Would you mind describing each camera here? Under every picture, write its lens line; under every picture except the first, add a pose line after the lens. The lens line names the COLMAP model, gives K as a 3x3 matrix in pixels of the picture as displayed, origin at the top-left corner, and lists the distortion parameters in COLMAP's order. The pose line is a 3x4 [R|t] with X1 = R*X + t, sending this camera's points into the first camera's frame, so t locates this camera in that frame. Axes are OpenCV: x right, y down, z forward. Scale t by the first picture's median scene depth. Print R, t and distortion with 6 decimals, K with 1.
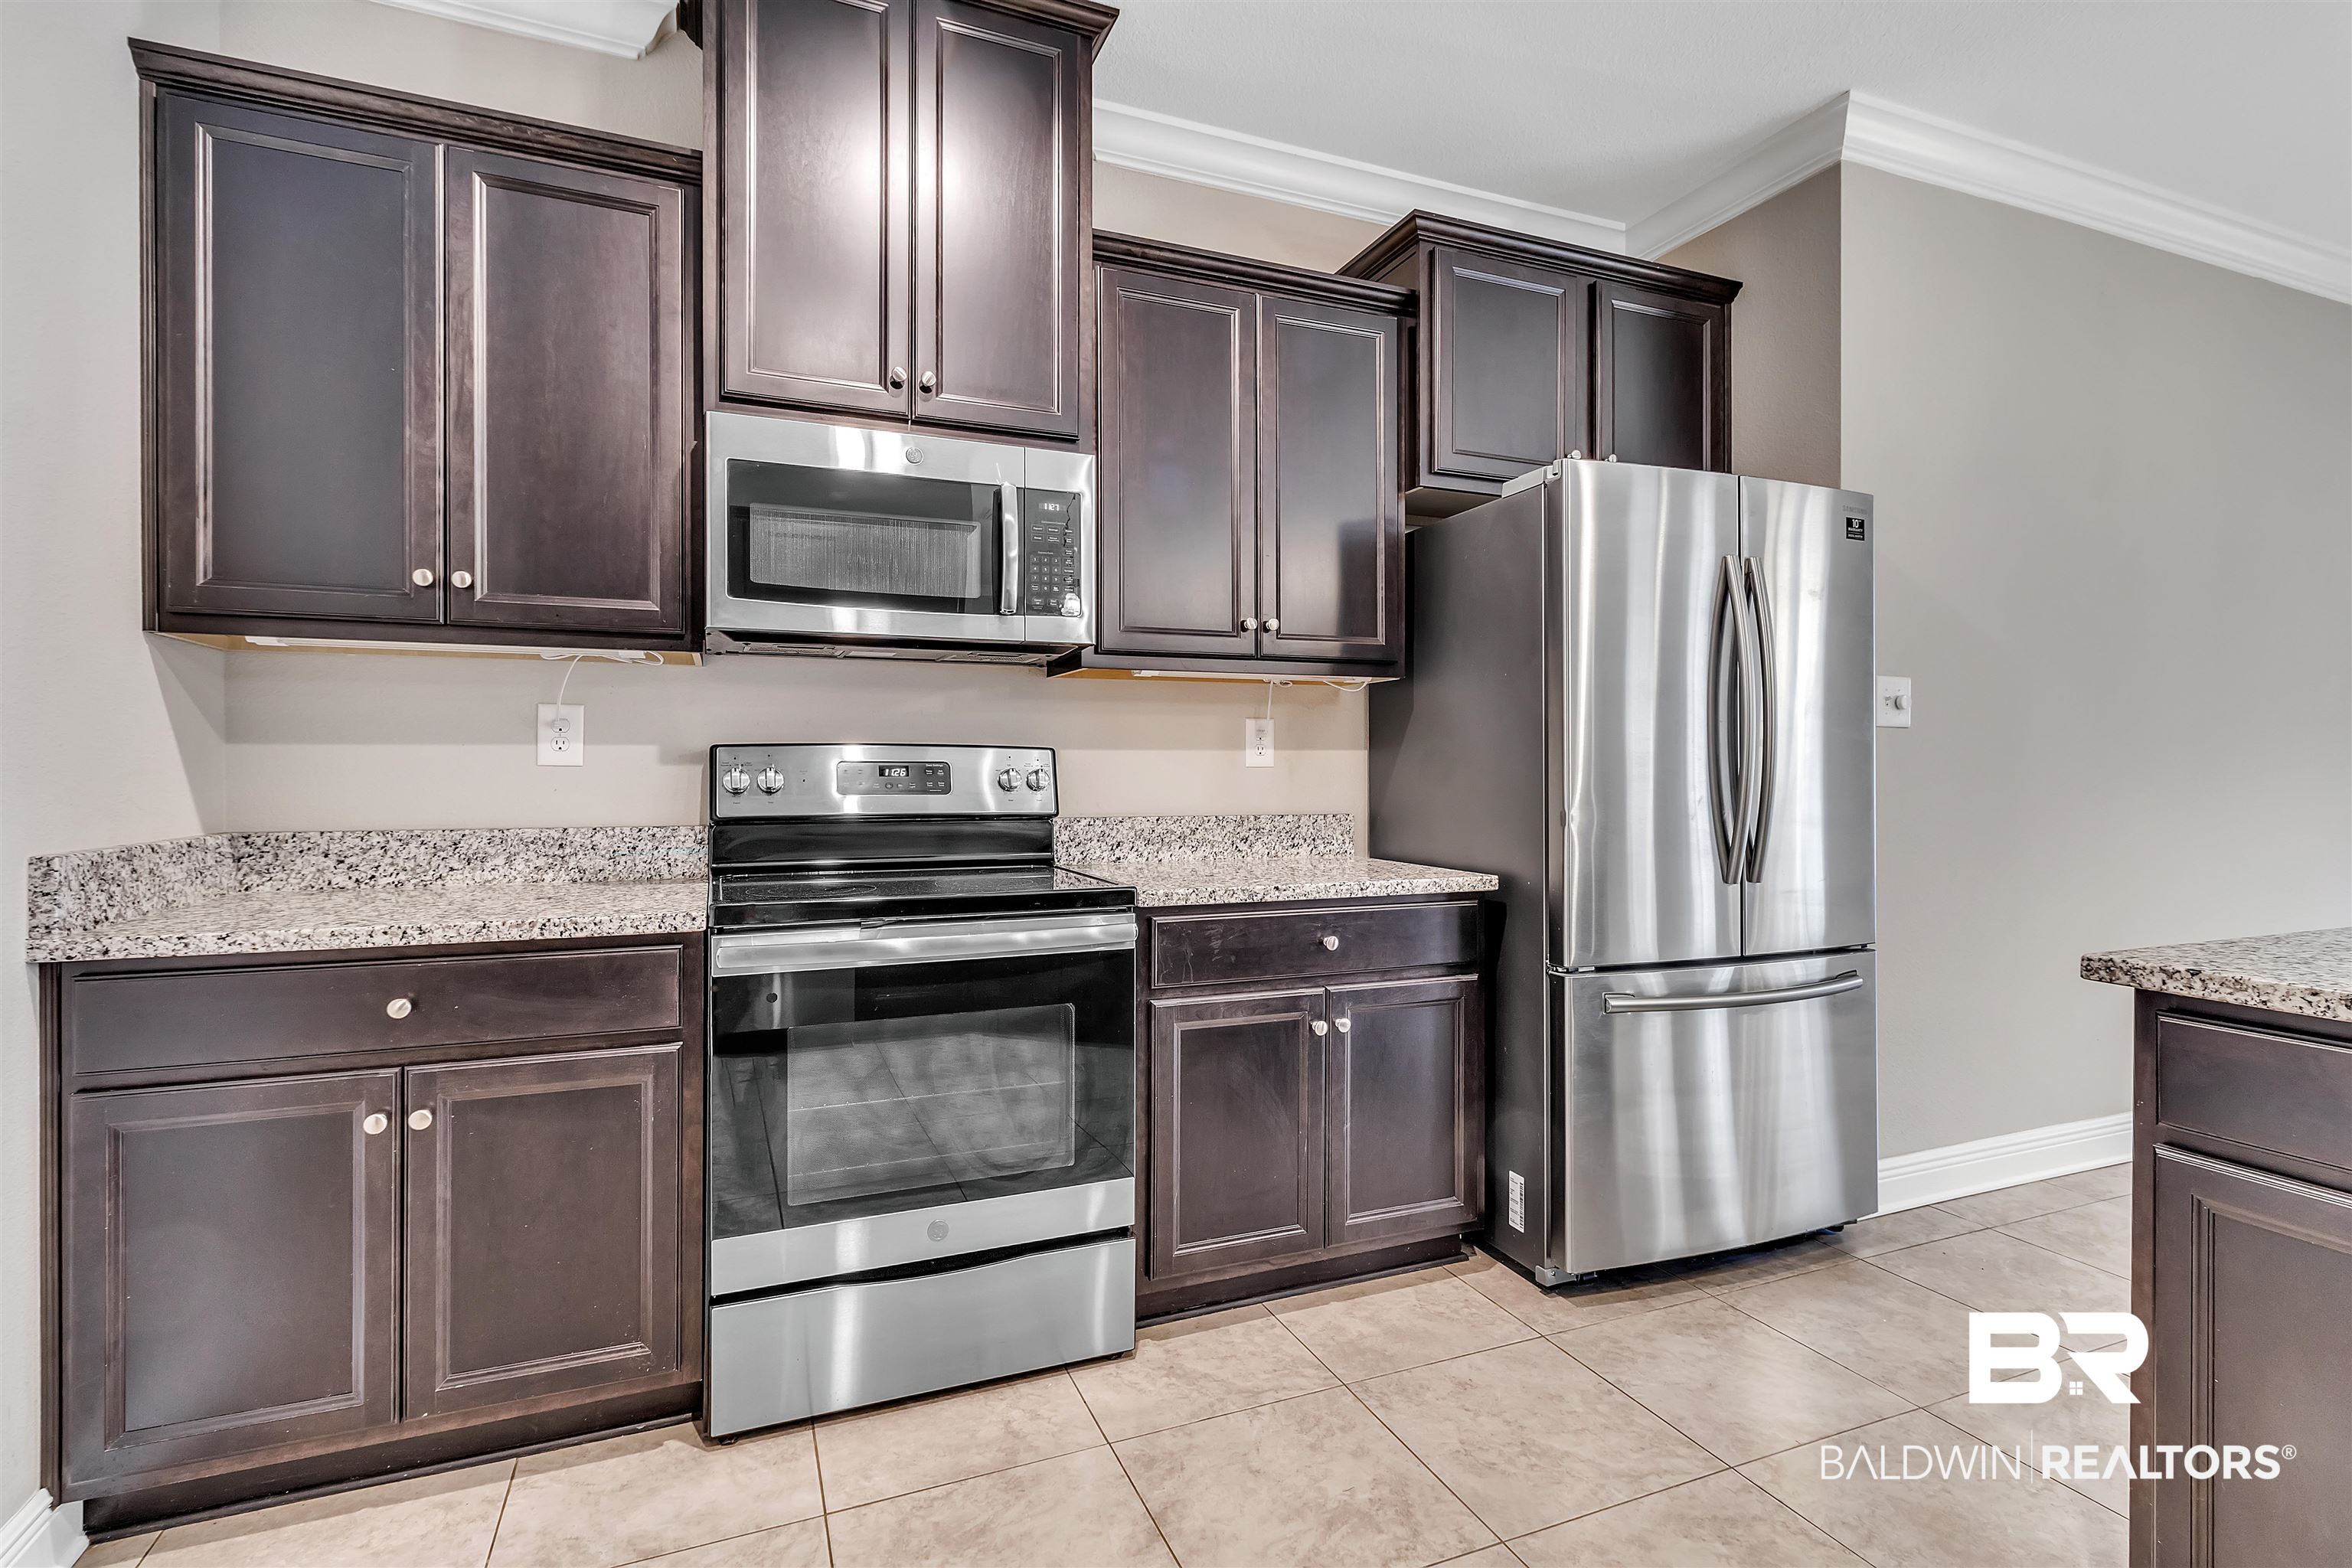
lens RADIAL K [[1128.1, 0, 1194.8], [0, 1128.1, 773.5], [0, 0, 1]] dist [0.000442, 0.000065]
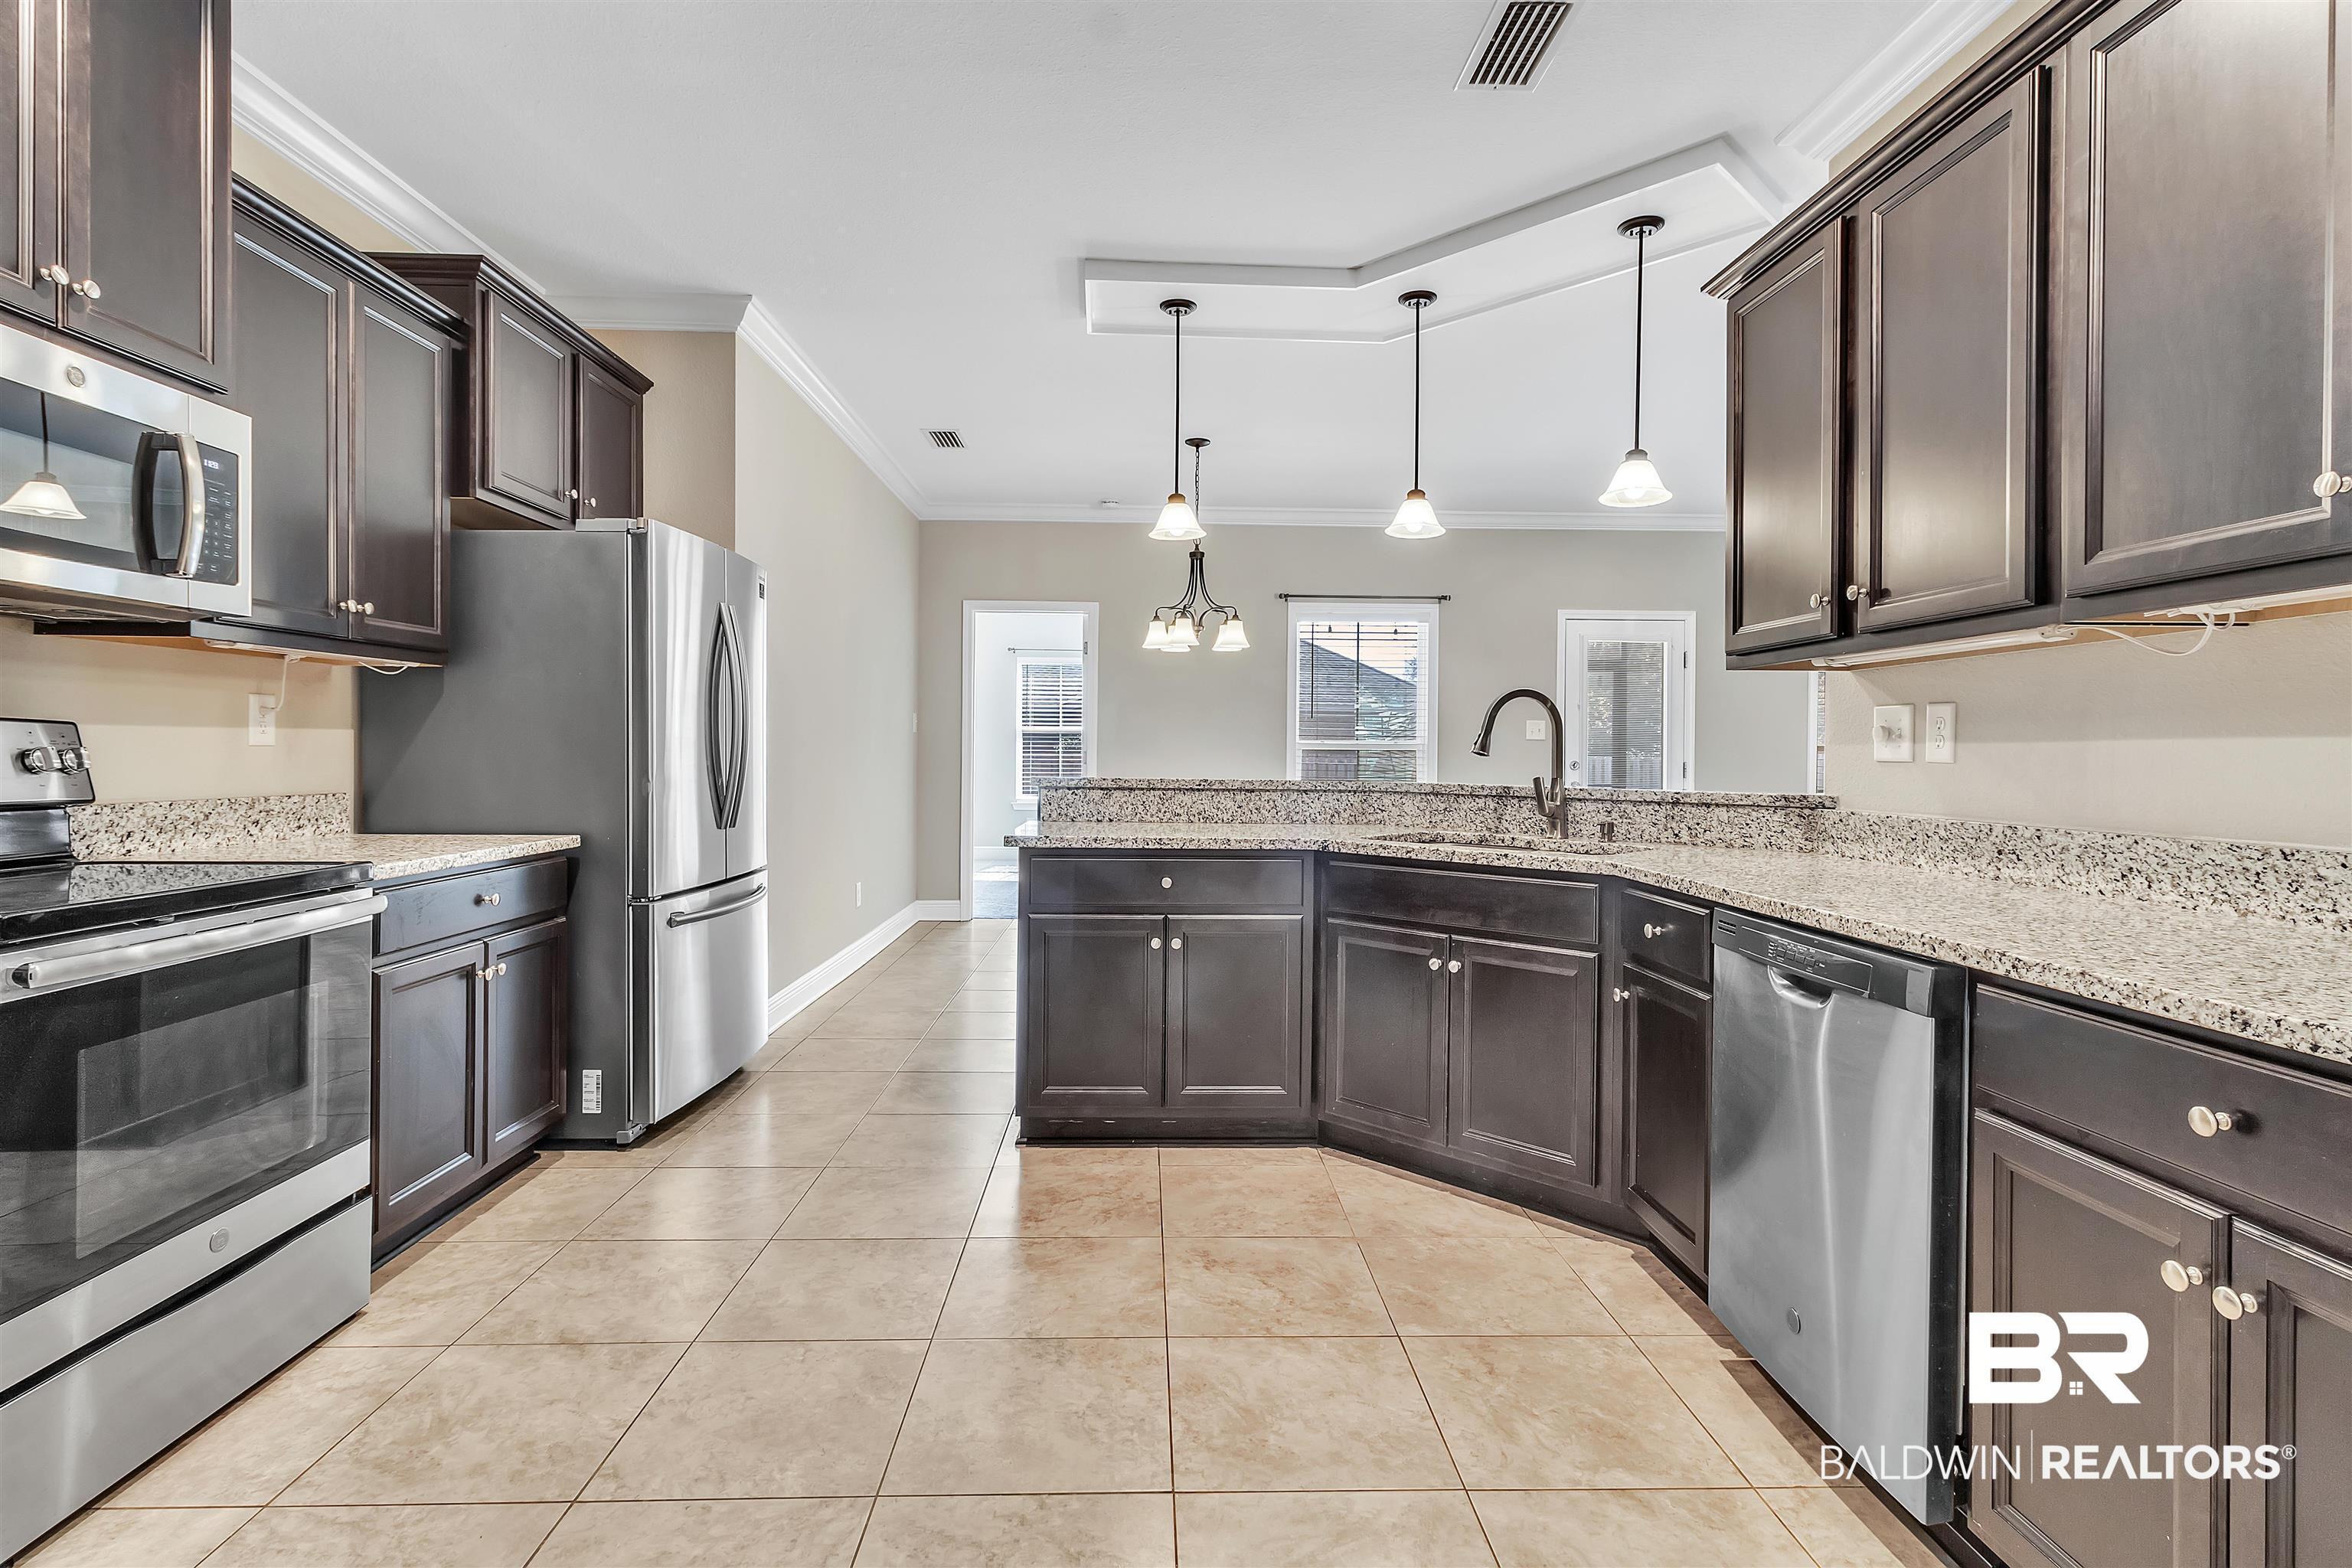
lens RADIAL K [[1124.6, 0, 1174.5], [0, 1124.6, 761.8], [0, 0, 1]] dist [0.003244, -0.000137]
pose [[0.360254, -0.006697, 0.932830, -0.650297], [-0.001995, 0.999966, 0.007950, -0.001518], [-0.932852, -0.004725, 0.360229, -0.061732]]
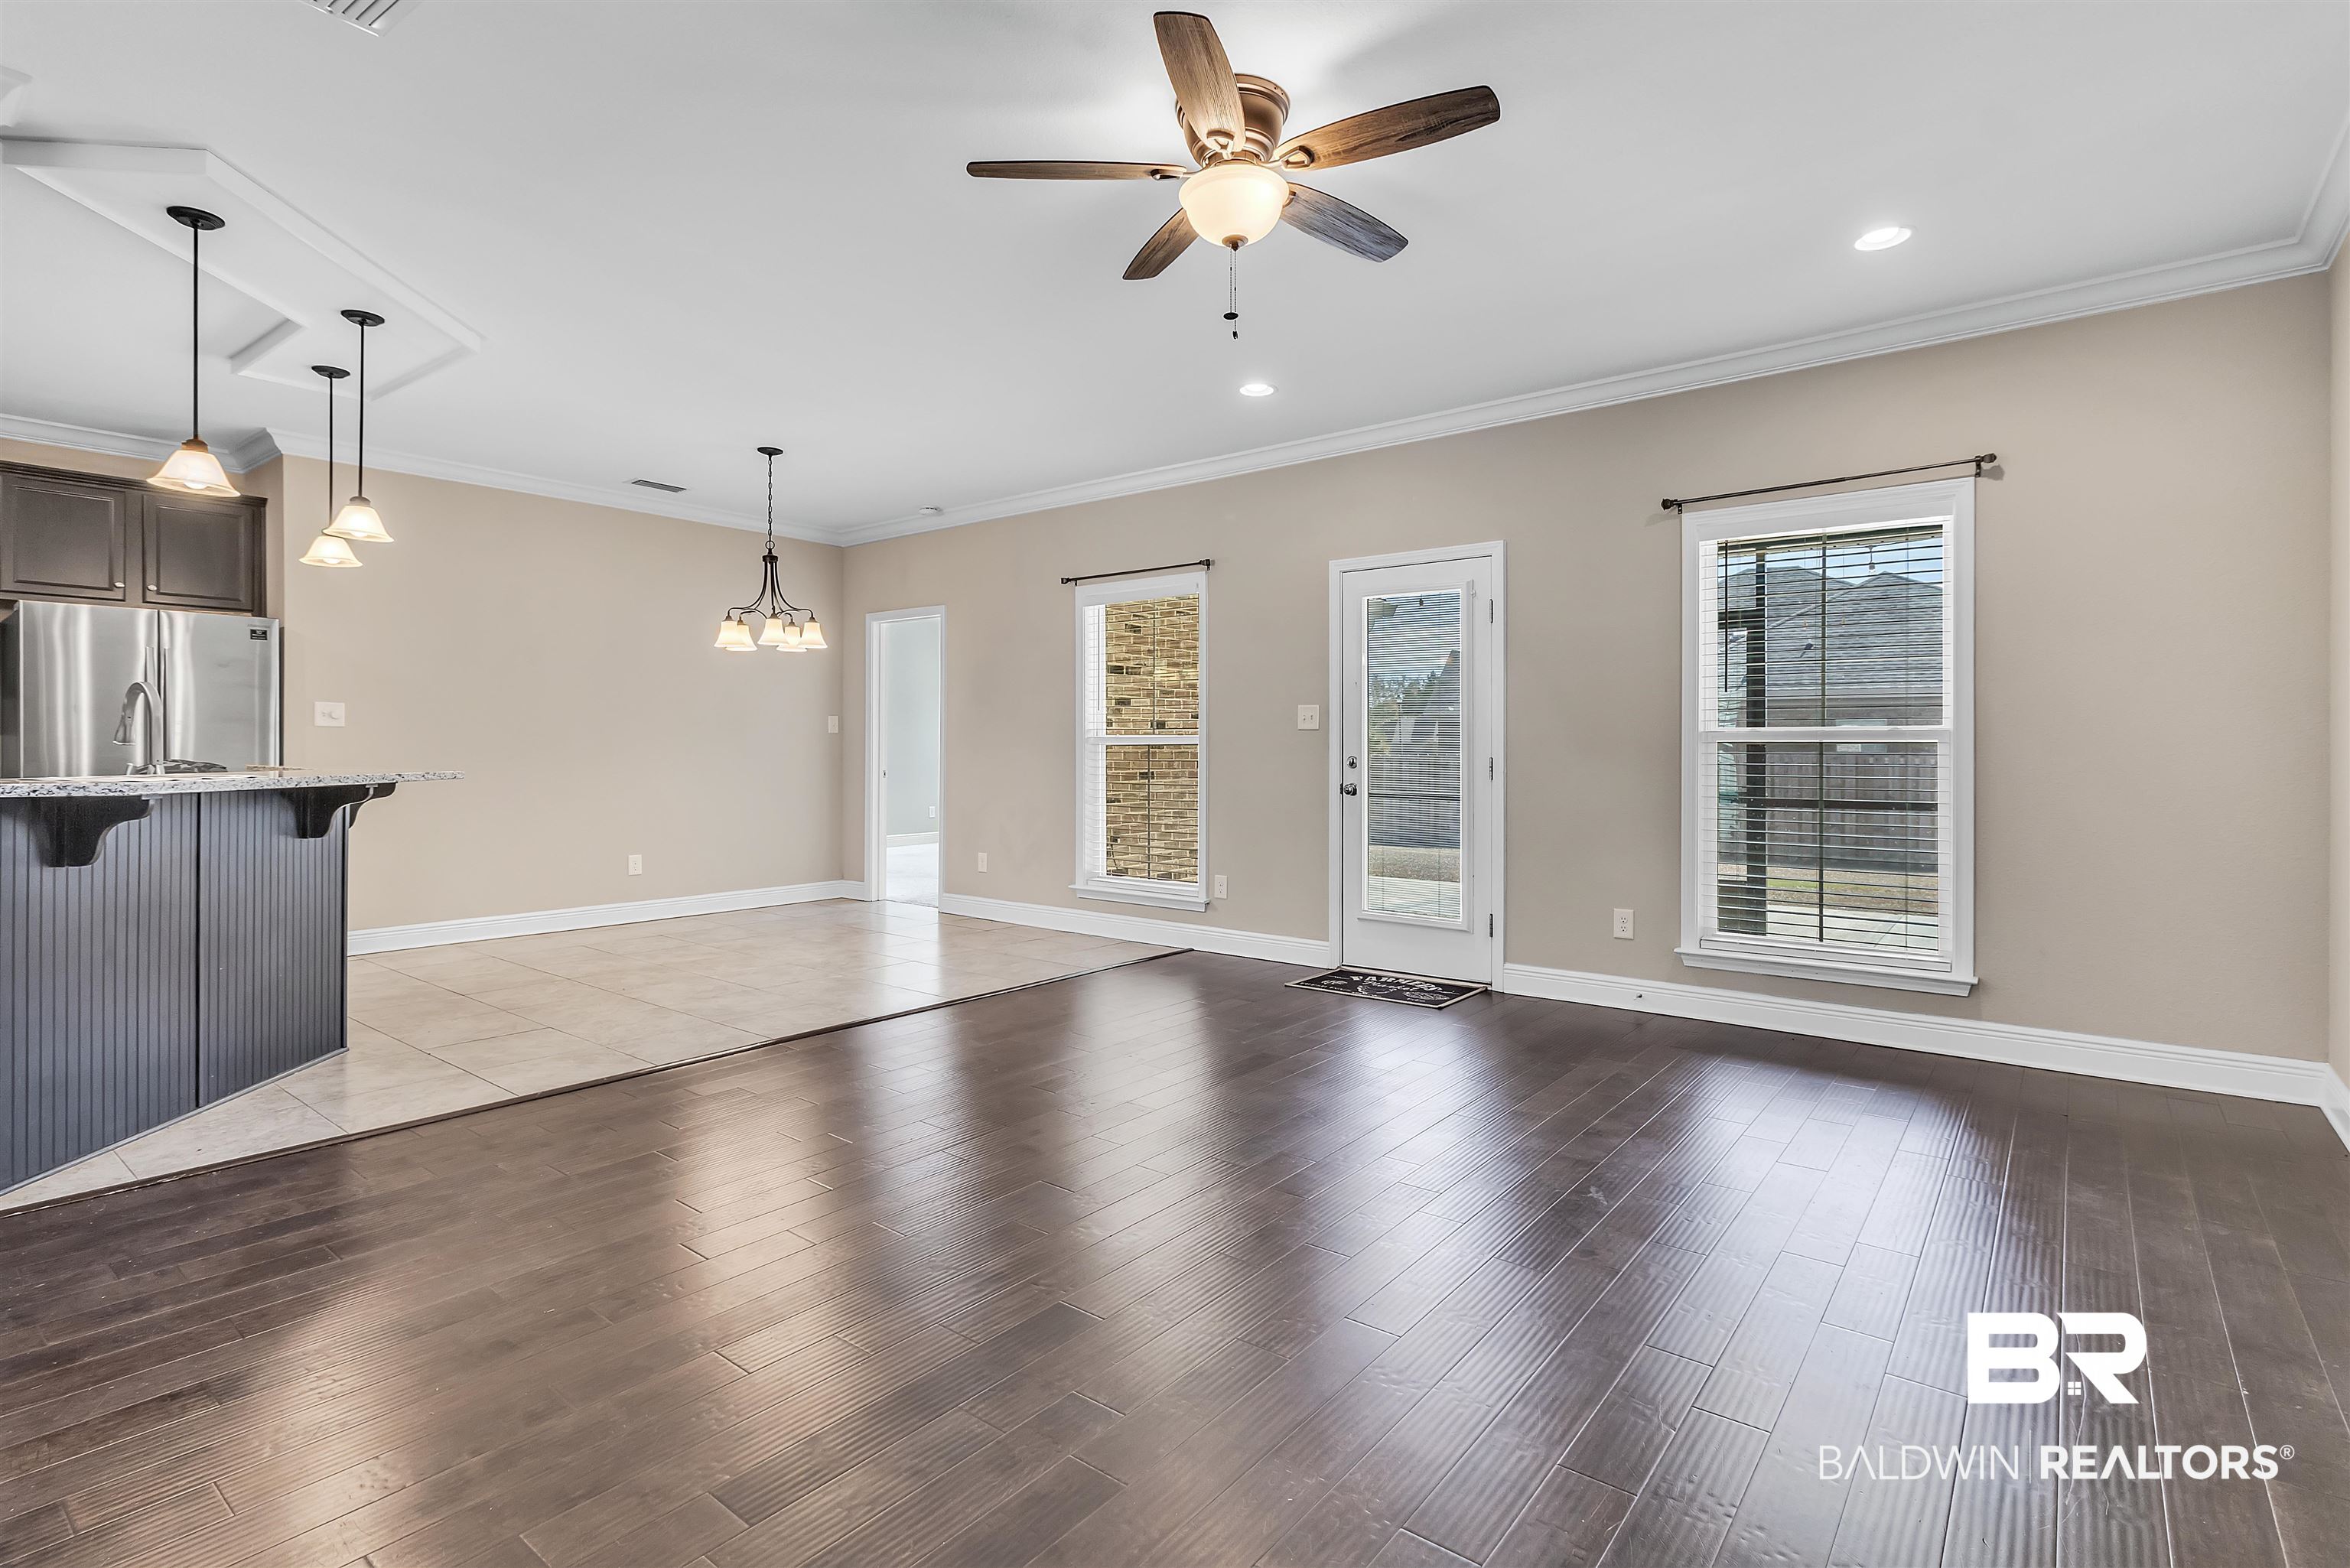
lens RADIAL K [[1126.3, 0, 1181.6], [0, 1126.3, 760.2], [0, 0, 1]] dist [0.001464, 0.000405]
pose [[0.875777, 0.000065, 0.482716, 1.121475], [-0.001167, 0.999997, 0.001984, 0.022292], [-0.482715, -0.002301, 0.875775, -1.814914]]
